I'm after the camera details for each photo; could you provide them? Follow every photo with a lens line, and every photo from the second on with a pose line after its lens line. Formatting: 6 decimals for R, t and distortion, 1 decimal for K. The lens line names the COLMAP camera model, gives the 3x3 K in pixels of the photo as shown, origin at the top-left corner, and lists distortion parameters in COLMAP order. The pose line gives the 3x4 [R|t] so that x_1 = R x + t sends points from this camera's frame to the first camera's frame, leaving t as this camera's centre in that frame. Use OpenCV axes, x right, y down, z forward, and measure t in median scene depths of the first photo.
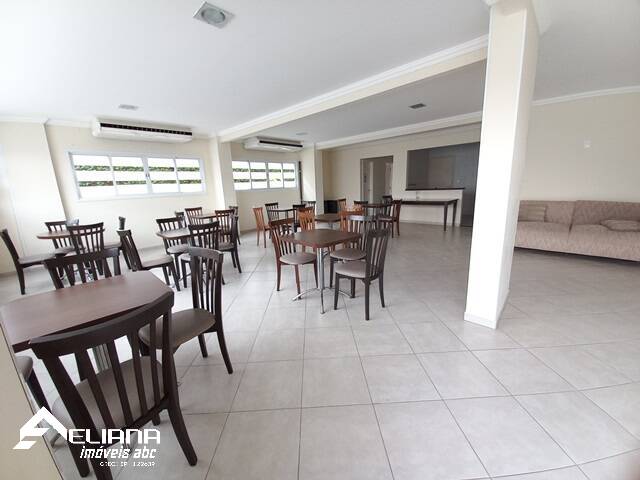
lens RADIAL K [[253.6, 0, 321.3], [0, 253.6, 240.0], [0, 0, 1]] dist [0.011269, -0.013283]
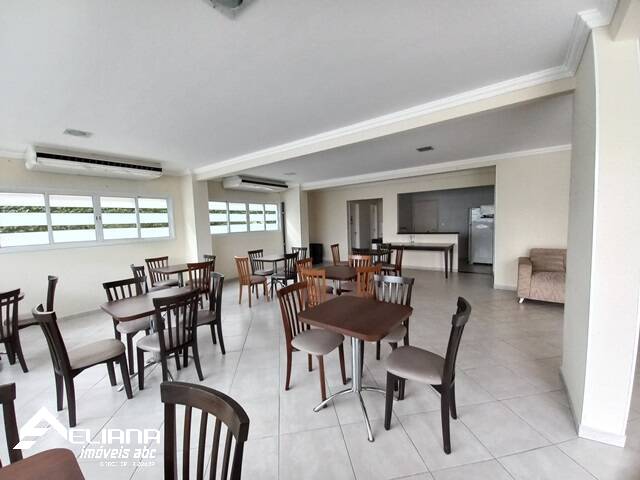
lens RADIAL K [[253.6, 0, 321.3], [0, 253.6, 240.0], [0, 0, 1]] dist [0.011269, -0.013283]
pose [[0.991886, -0.003343, 0.127084, -0.081925], [0.021930, 0.989167, -0.145145, -0.049314], [-0.125222, 0.146754, 0.981215, 0.127968]]
